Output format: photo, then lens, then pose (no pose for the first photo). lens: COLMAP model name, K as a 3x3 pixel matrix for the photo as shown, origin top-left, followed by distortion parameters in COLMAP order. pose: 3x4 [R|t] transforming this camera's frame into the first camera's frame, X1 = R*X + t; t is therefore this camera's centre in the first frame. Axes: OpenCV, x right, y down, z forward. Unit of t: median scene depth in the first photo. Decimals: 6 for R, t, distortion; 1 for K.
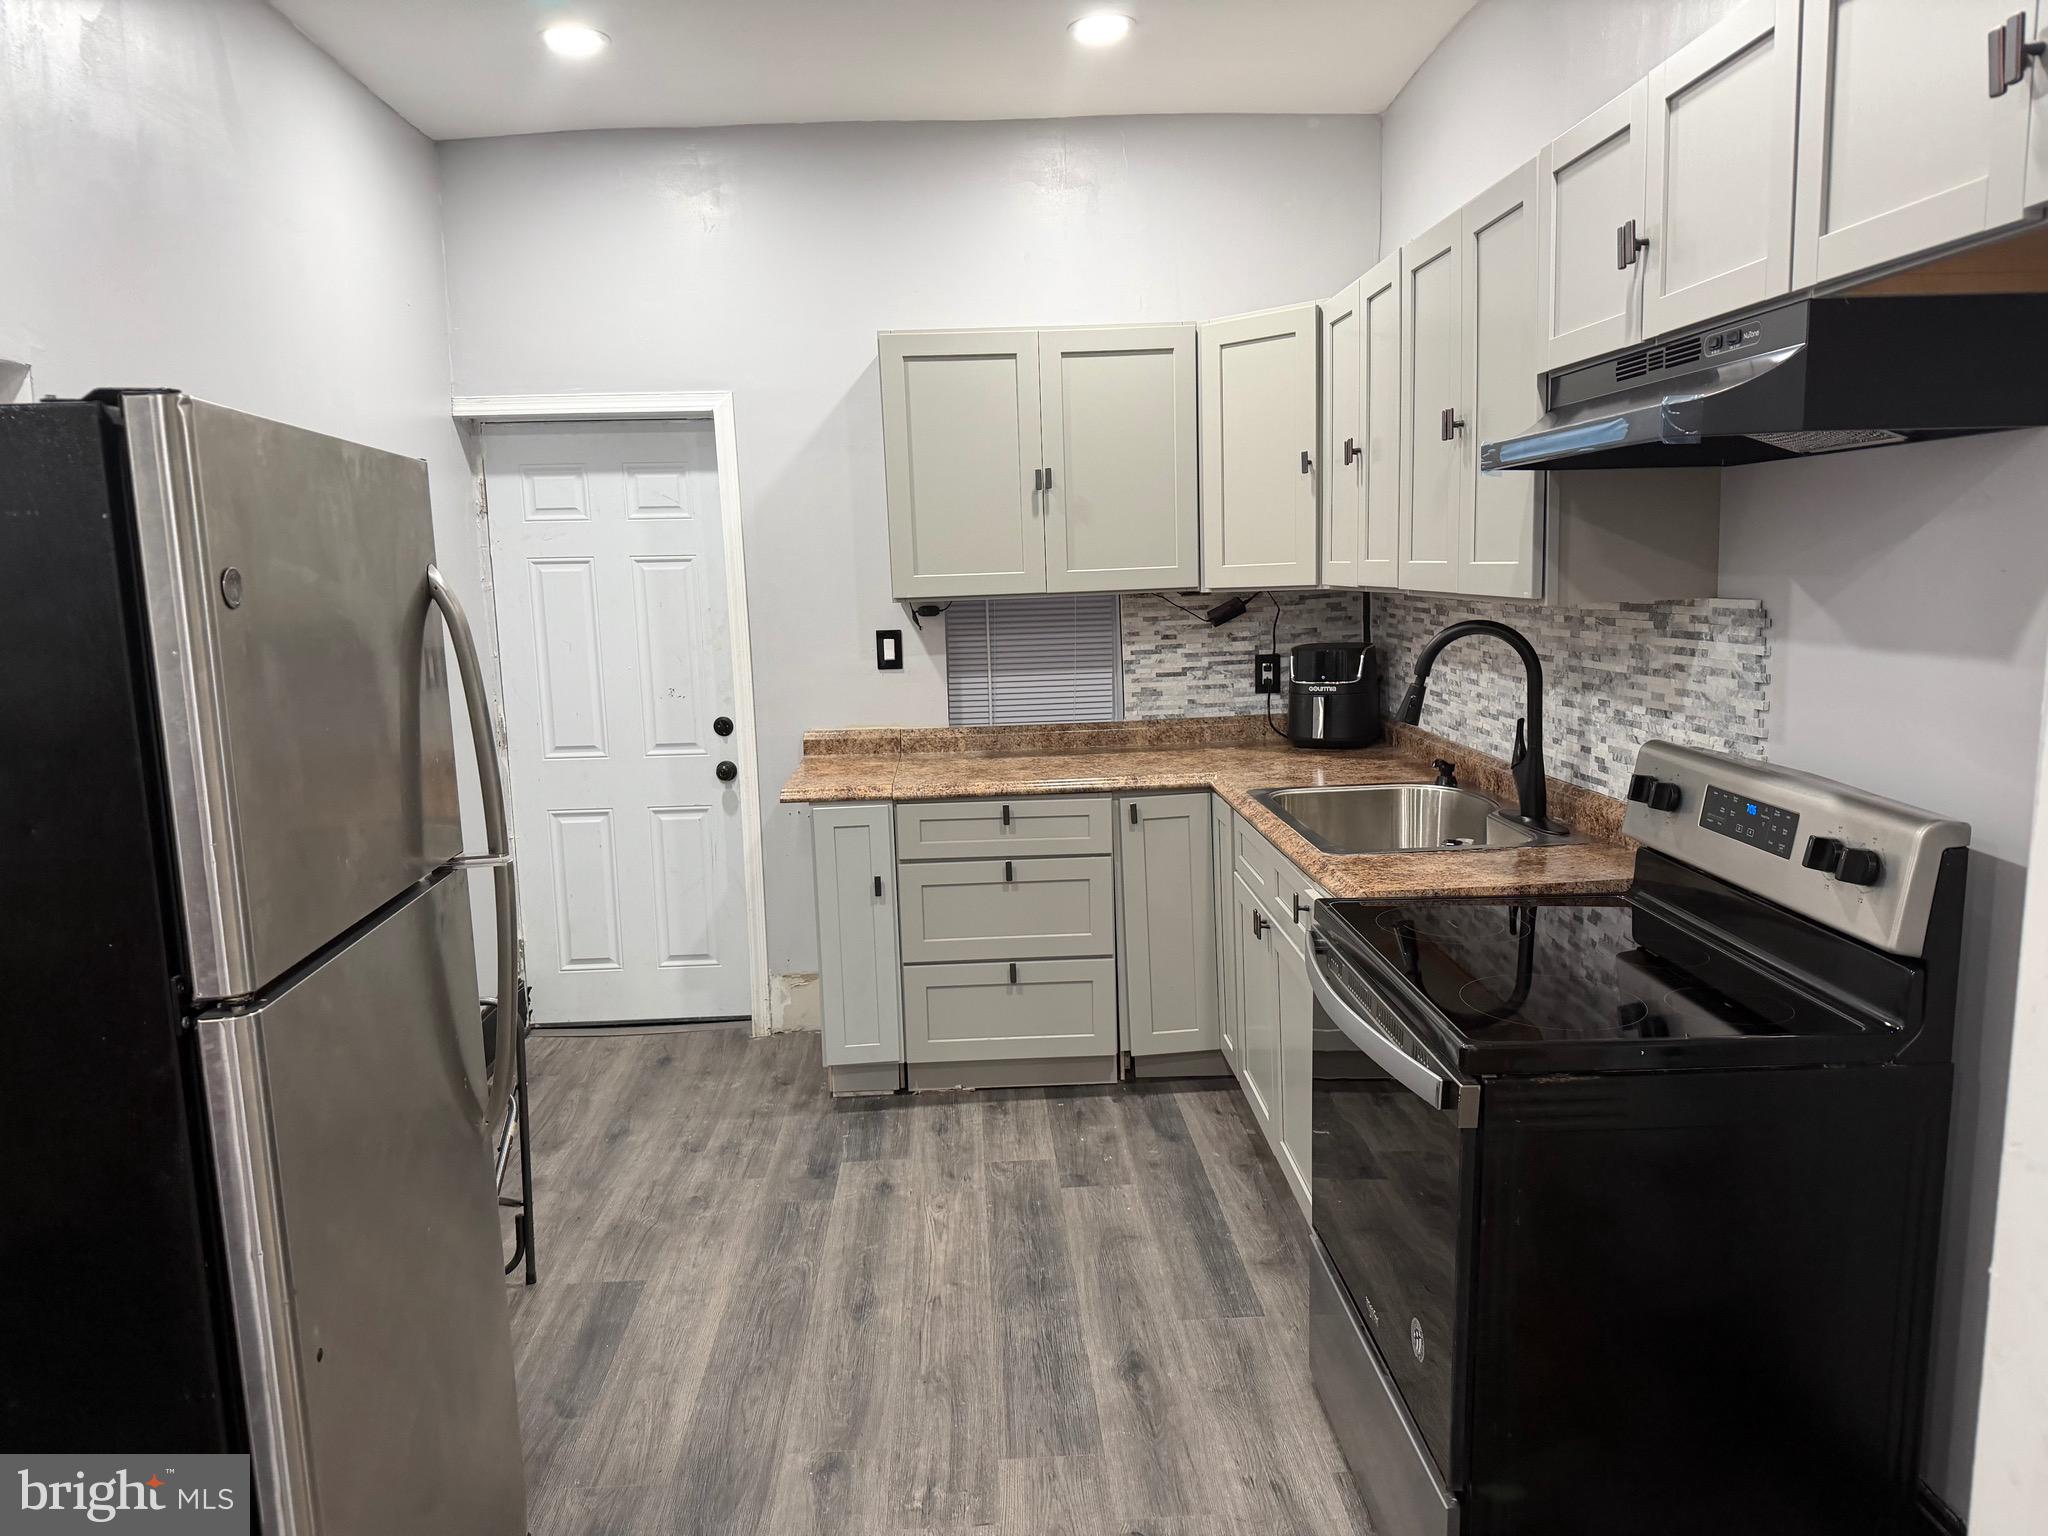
lens RADIAL K [[1442.6, 0, 1012.9], [0, 1442.6, 780.7], [0, 0, 1]] dist [0.082446, -0.117733]
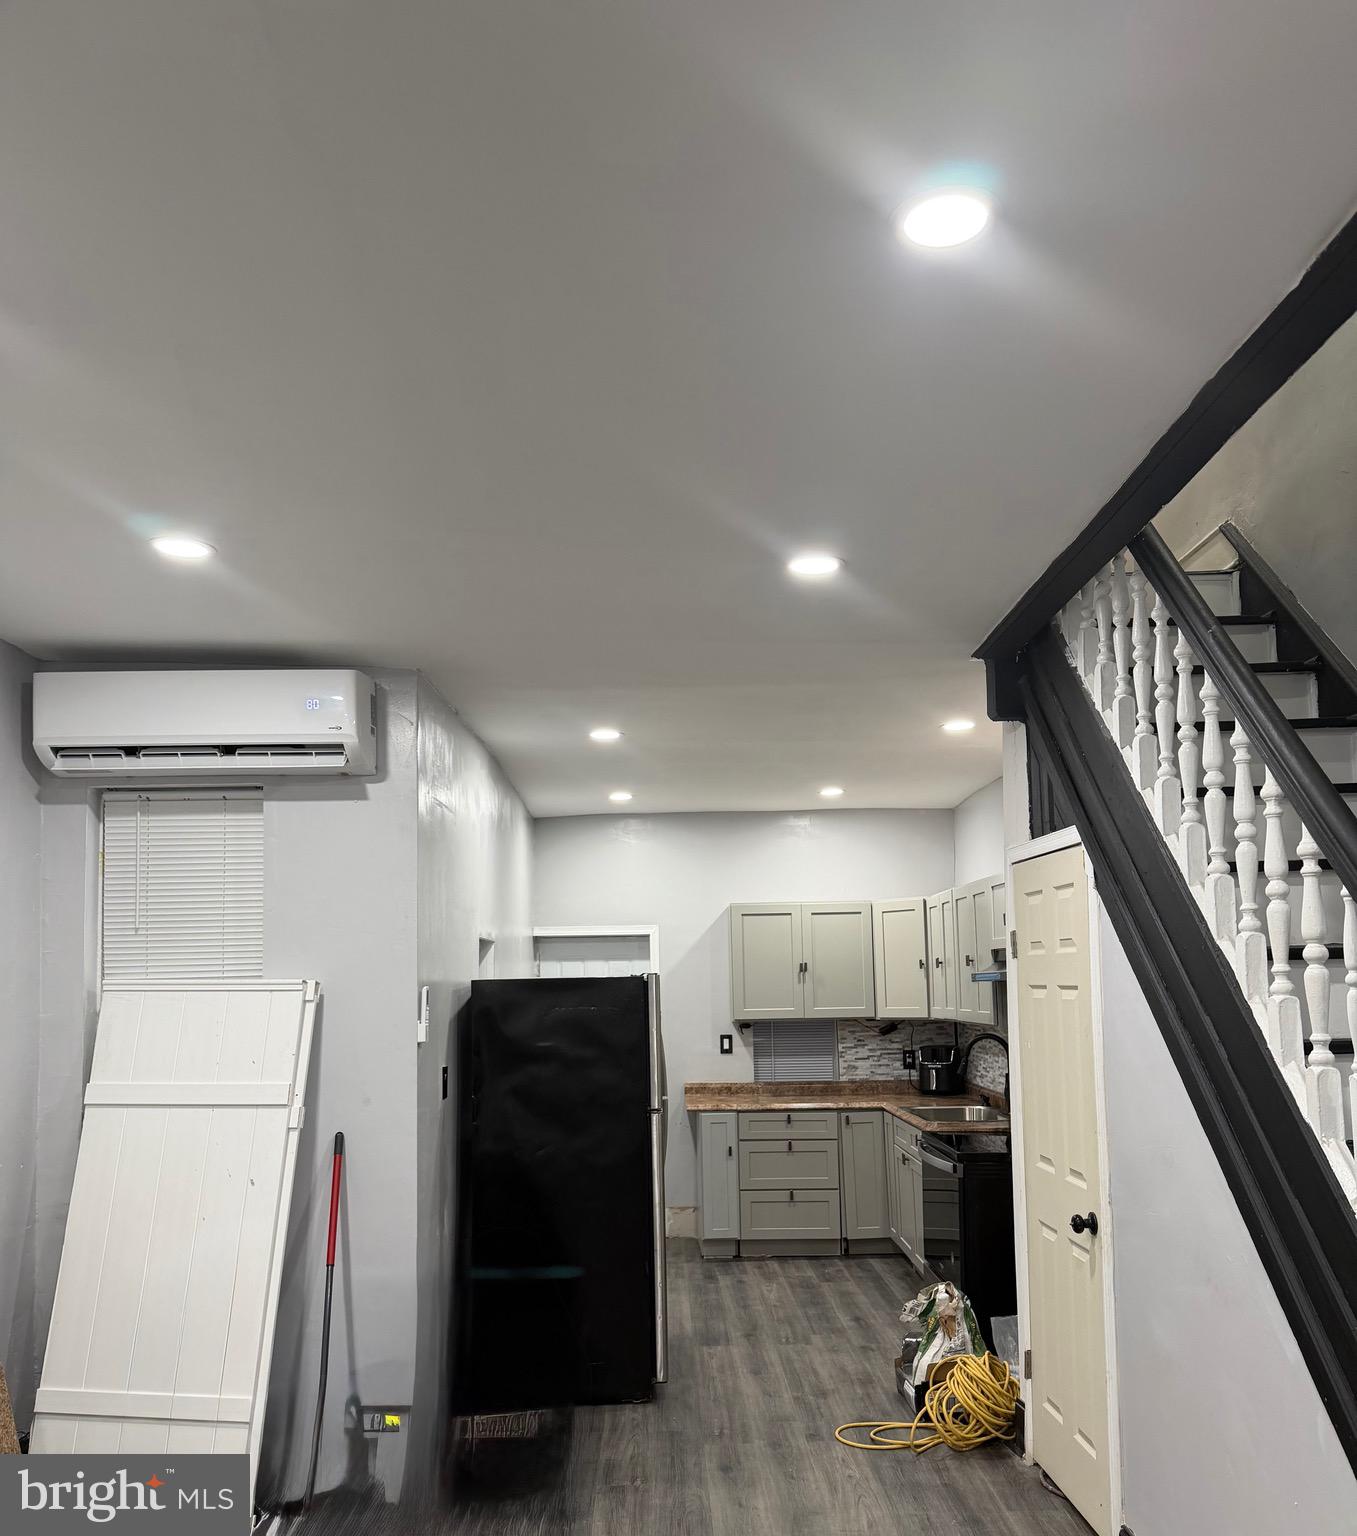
lens RADIAL K [[1268.0, 0, 668.5], [0, 1268.0, 898.4], [0, 0, 1]] dist [0.083061, -0.001179]
pose [[0.999500, 0.013756, -0.028473, -0.140872], [-0.019672, 0.975456, -0.219315, 0.127240], [0.024757, 0.219765, 0.975239, -0.989001]]
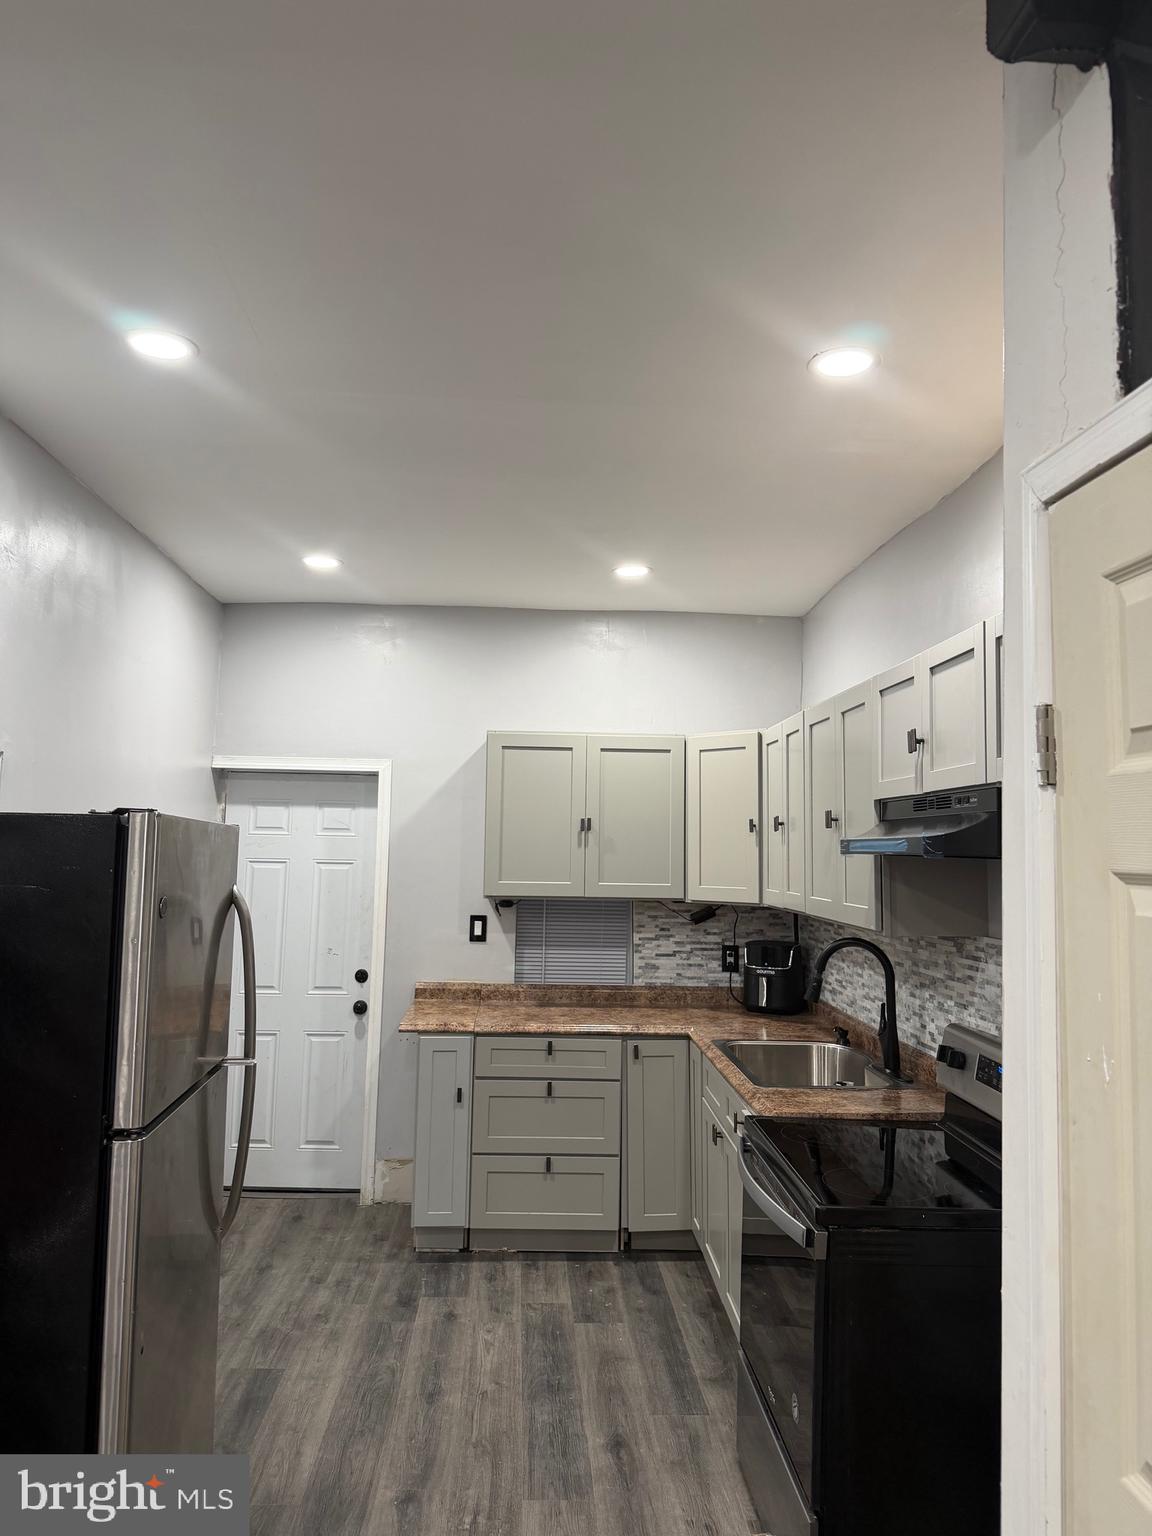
lens RADIAL K [[1082.0, 0, 567.3], [0, 1082.0, 751.8], [0, 0, 1]] dist [0.082446, -0.117733]
pose [[0.998580, 0.053266, -0.000483, -0.002673], [-0.051824, 0.969376, -0.240050, -0.003974], [-0.012318, 0.239735, 0.970760, -0.161615]]
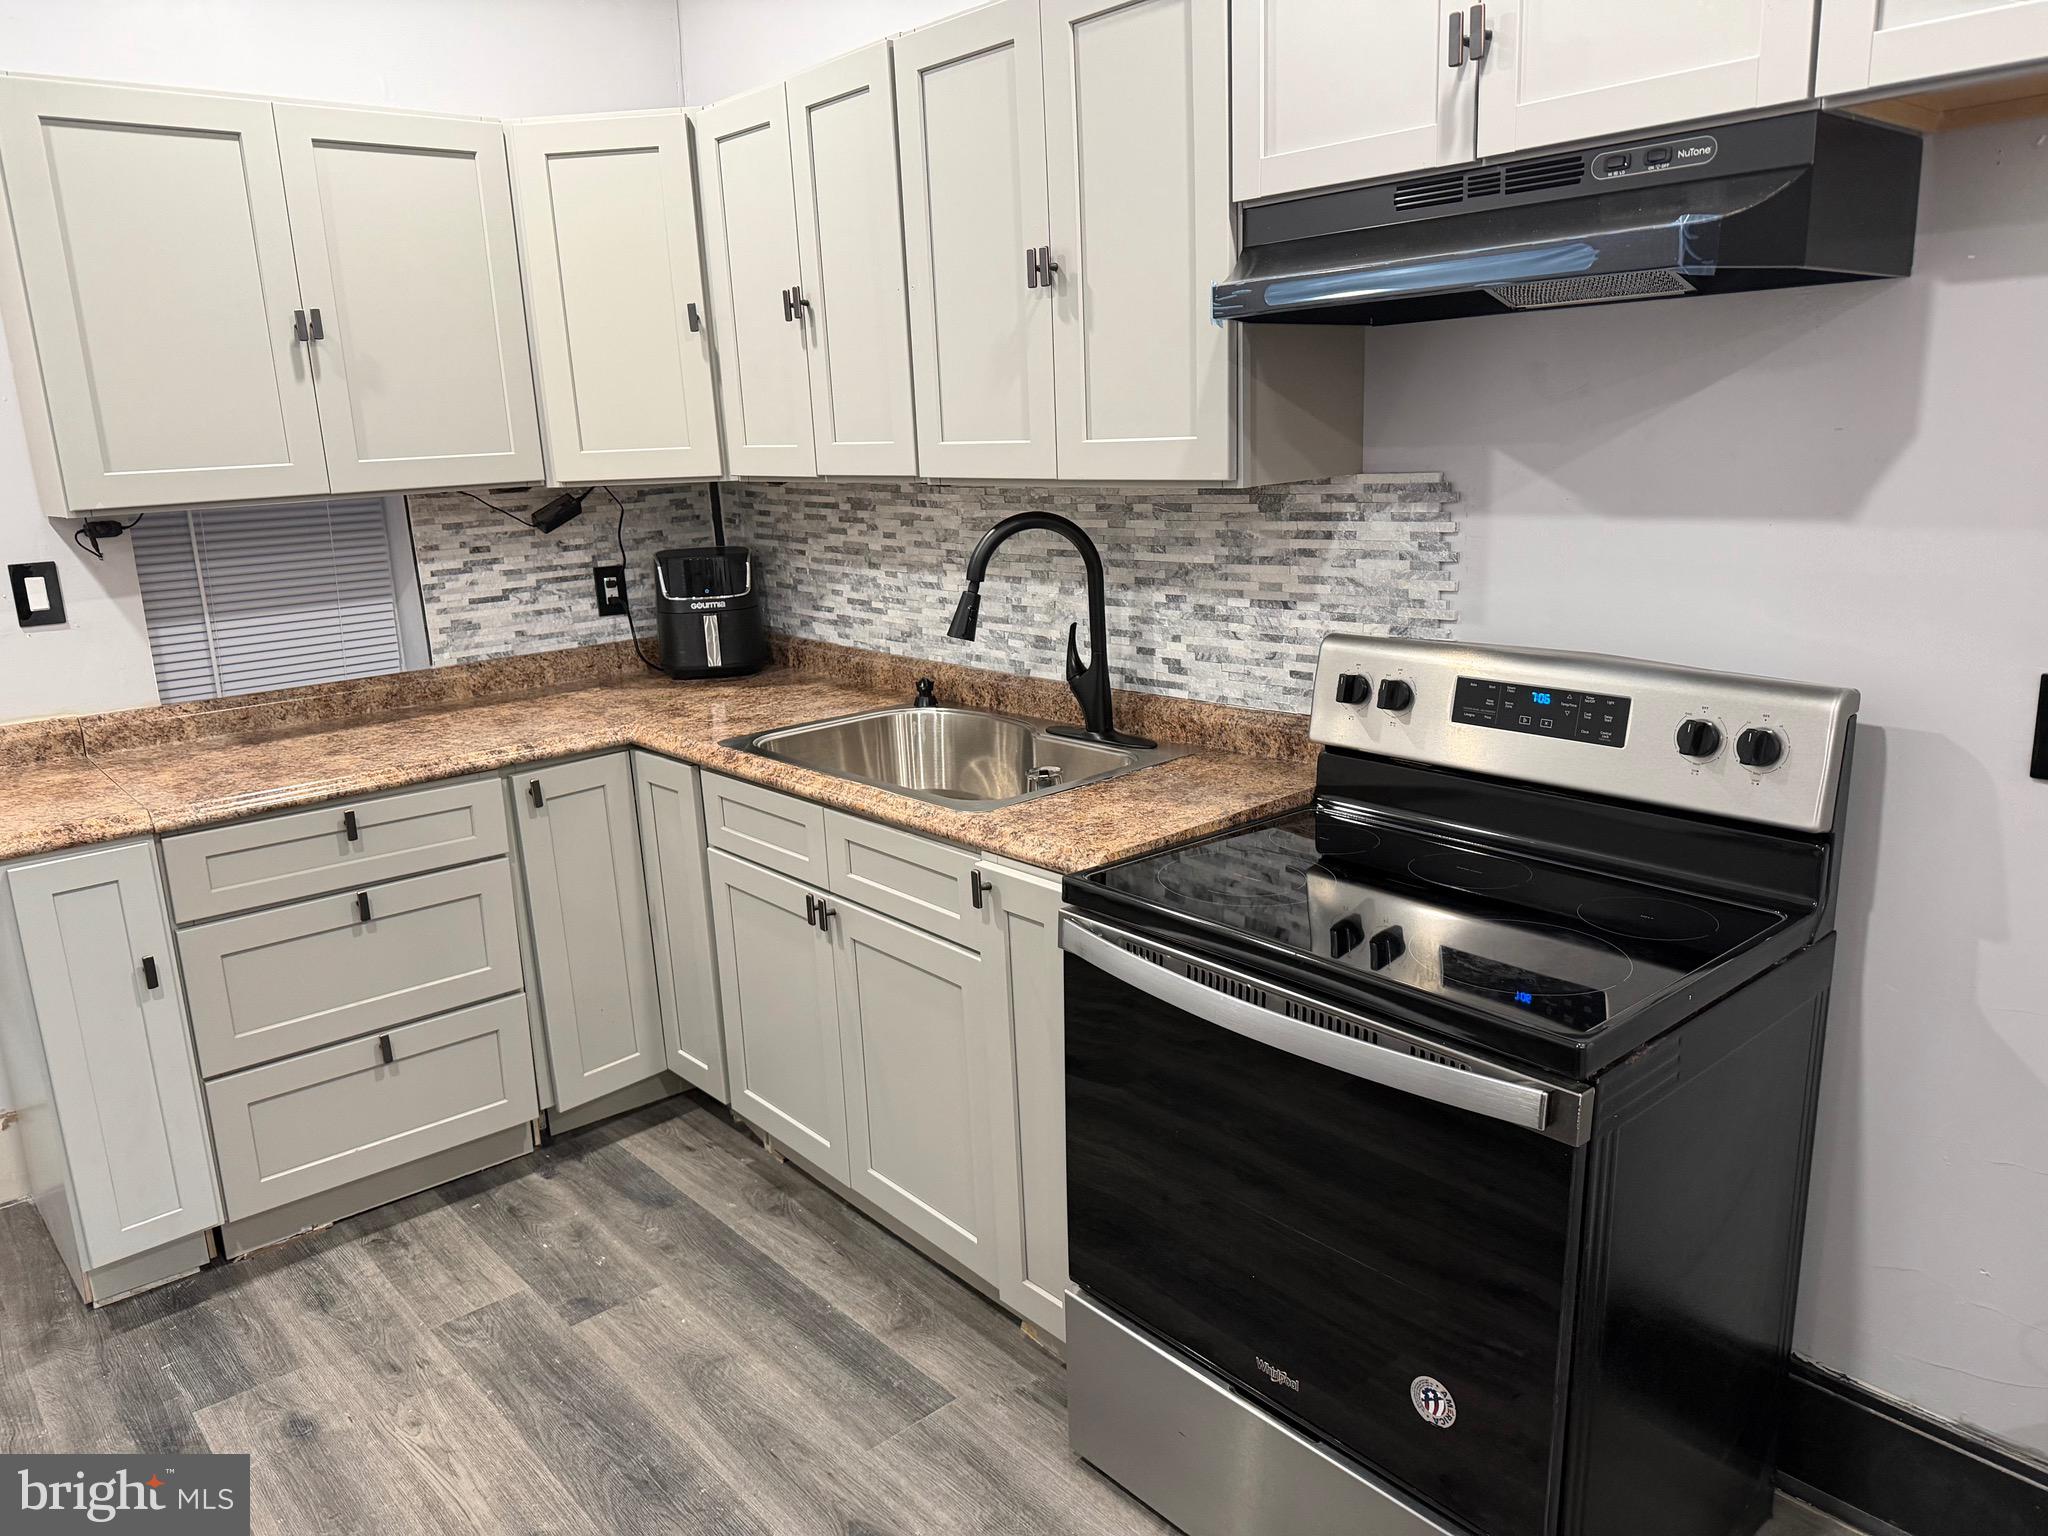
lens RADIAL K [[1442.6, 0, 1040.5], [0, 1442.6, 764.1], [0, 0, 1]] dist [0.082446, -0.117733]
pose [[0.774445, -0.145099, 0.615777, -0.176432], [0.110368, 0.989404, 0.094332, -0.034590], [-0.622940, -0.005093, 0.782253, 0.268154]]
